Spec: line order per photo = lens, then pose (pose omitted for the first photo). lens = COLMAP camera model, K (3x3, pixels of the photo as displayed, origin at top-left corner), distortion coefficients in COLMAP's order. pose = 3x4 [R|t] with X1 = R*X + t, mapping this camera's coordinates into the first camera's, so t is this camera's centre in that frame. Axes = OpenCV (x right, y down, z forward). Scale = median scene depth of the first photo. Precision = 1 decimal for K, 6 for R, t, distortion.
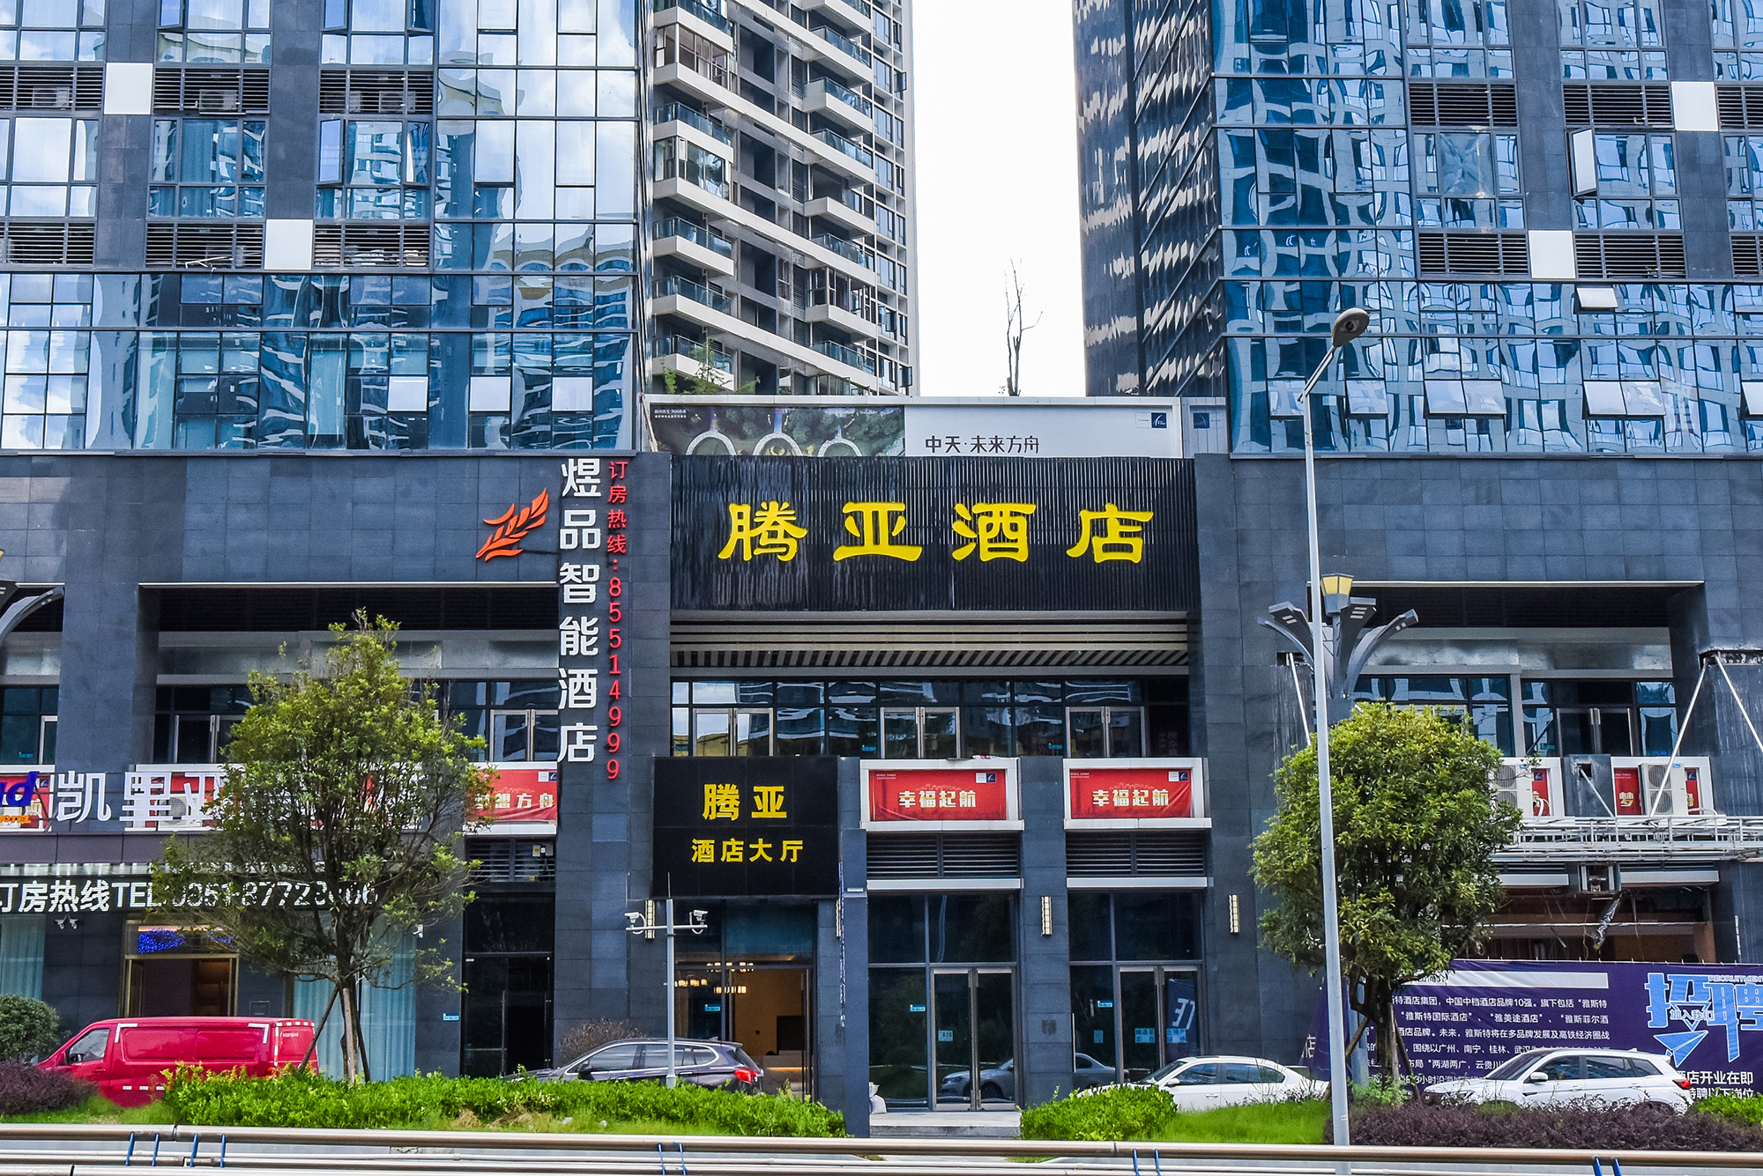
lens RADIAL K [[2415.0, 0, 835.2], [0, 2415.0, 525.4], [0, 0, 1]] dist [0.005301, 0.038626]
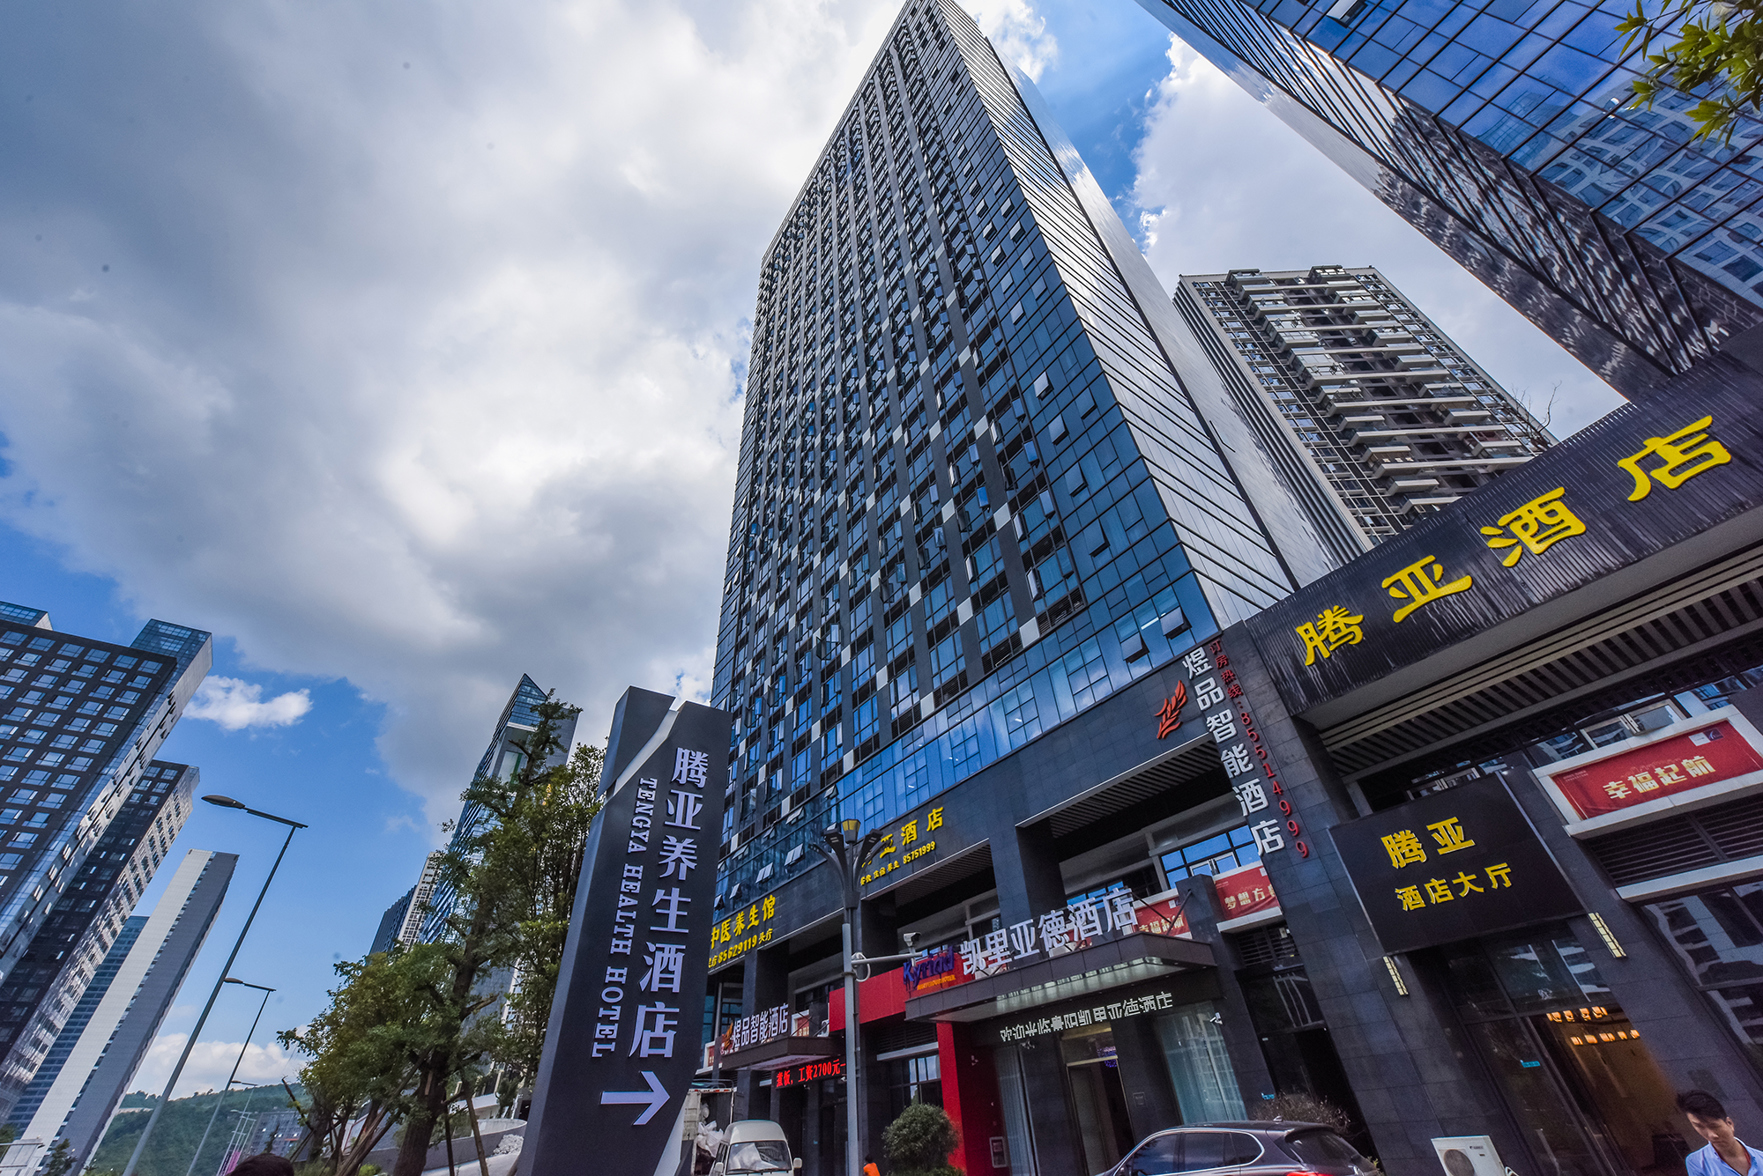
lens RADIAL K [[682.9, 0, 882.5], [0, 682.9, 592.0], [0, 0, 1]] dist [-0.000550, -0.000331]
pose [[0.534464, -0.548357, -0.643158, 0.092200], [0.223549, 0.825578, -0.518119, 0.123534], [0.815091, 0.133139, 0.563826, 0.590383]]
